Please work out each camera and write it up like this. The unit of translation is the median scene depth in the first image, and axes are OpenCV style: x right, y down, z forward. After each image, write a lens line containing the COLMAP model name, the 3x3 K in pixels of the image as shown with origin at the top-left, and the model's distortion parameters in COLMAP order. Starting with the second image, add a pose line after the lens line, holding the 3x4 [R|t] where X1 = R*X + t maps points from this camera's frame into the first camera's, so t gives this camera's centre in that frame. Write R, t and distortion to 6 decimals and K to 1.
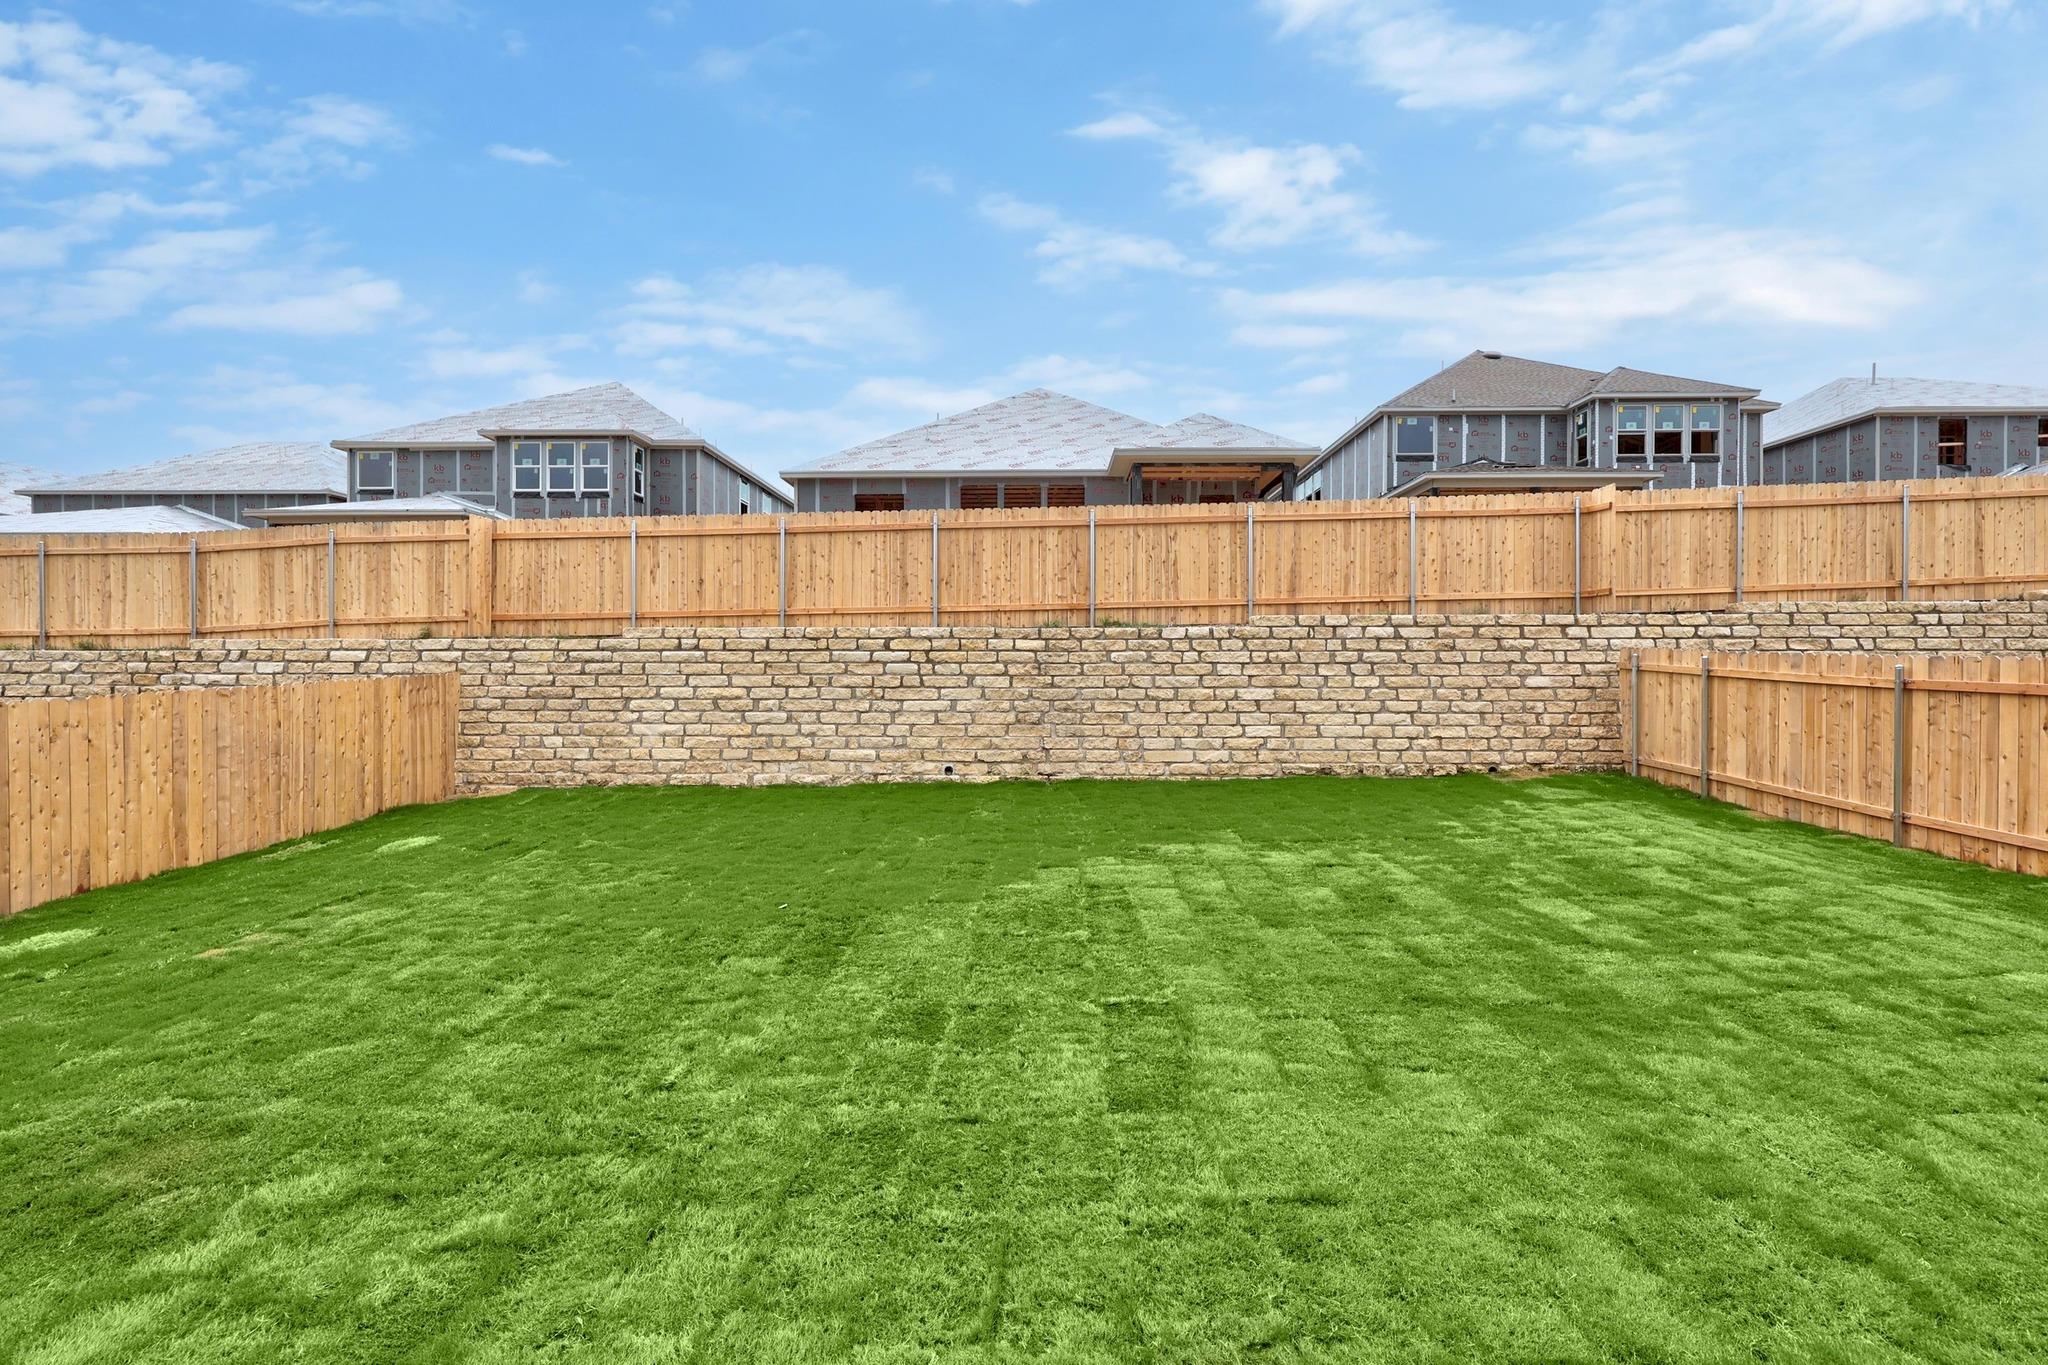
lens RADIAL K [[817.2, 0, 1027.1], [0, 817.2, 674.4], [0, 0, 1]] dist [-0.002112, -0.000198]
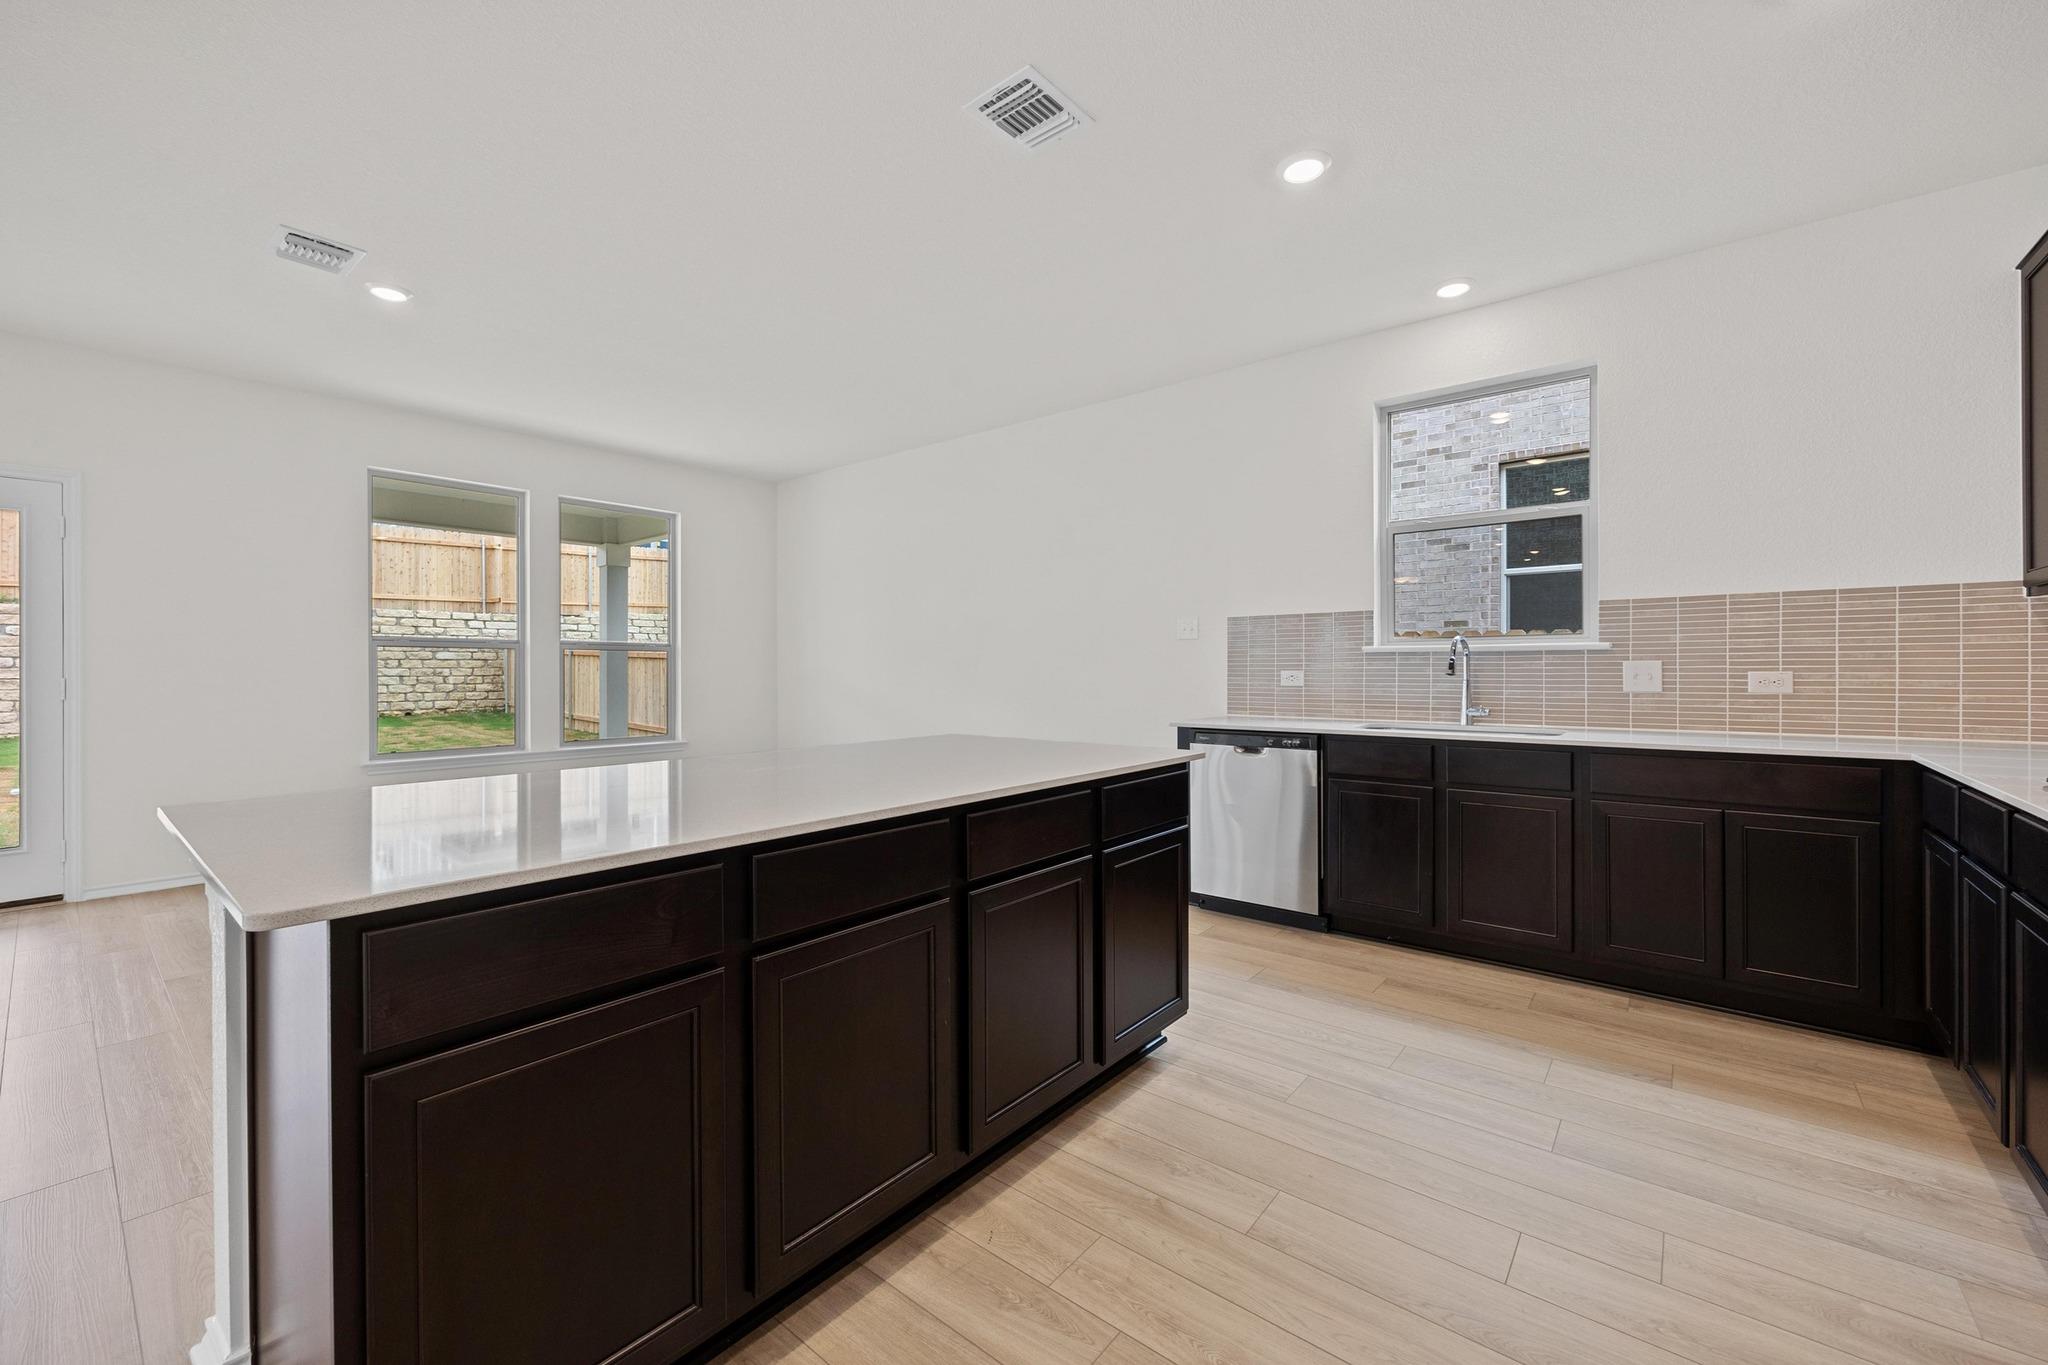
lens RADIAL K [[823.7, 0, 1030.5], [0, 823.7, 674.2], [0, 0, 1]] dist [-0.004542, -0.000160]
pose [[0.612135, -0.005671, 0.790733, 0.076147], [0.003762, 0.999984, 0.004259, 0.040906], [-0.790744, 0.000368, 0.612147, -0.803426]]
